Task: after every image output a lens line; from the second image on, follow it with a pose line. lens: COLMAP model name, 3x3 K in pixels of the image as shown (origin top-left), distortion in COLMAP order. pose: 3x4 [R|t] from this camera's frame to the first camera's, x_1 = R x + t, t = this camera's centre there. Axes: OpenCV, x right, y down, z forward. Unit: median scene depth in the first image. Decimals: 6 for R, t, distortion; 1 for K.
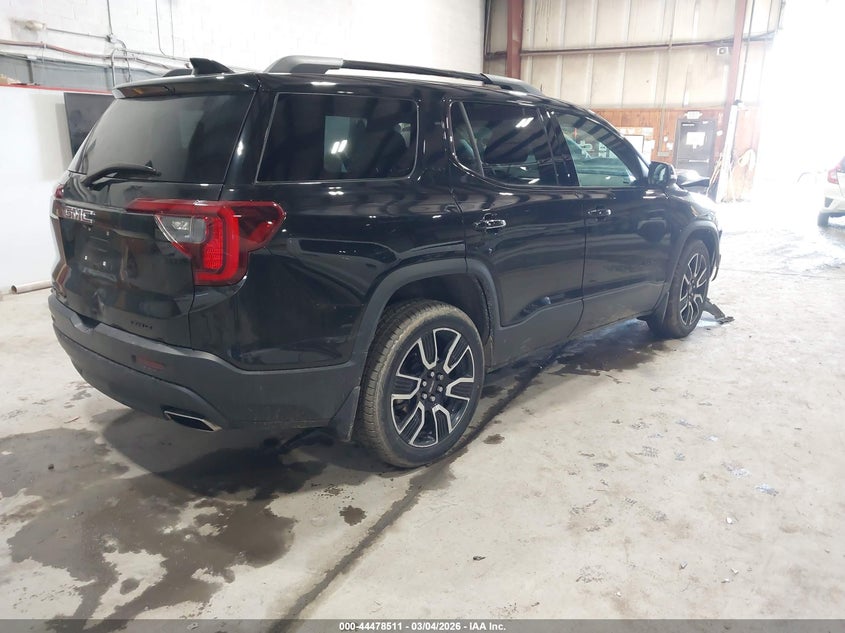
lens RADIAL K [[663.6, 0, 422.5], [0, 663.6, 316.5], [0, 0, 1]] dist [0.003715, -0.000231]
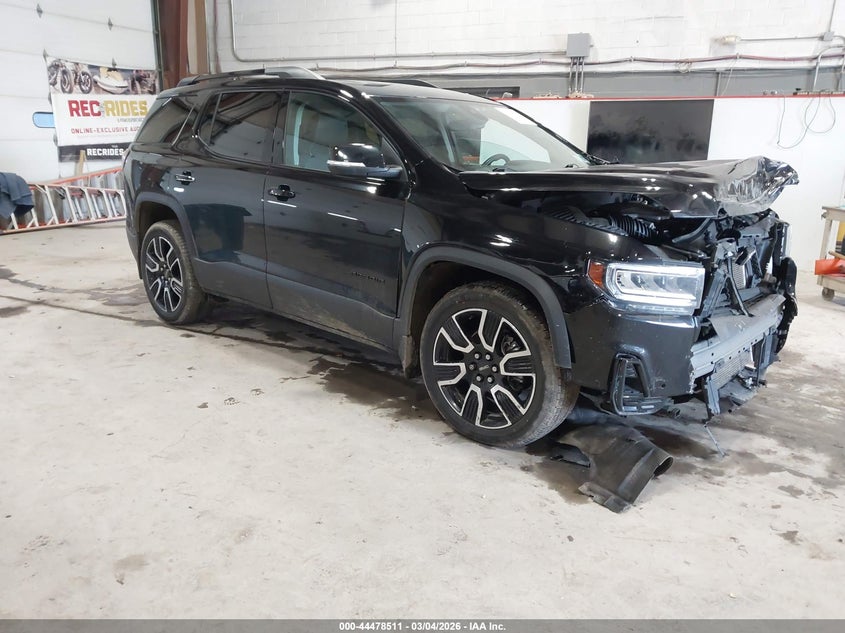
lens RADIAL K [[663.6, 0, 422.5], [0, 663.6, 316.5], [0, 0, 1]] dist [0.003715, -0.000231]
pose [[0.028337, 0.245324, -0.969027, 1.050027], [-0.276864, 0.933416, 0.228212, -0.219582], [0.960491, 0.261822, 0.094371, 0.957975]]
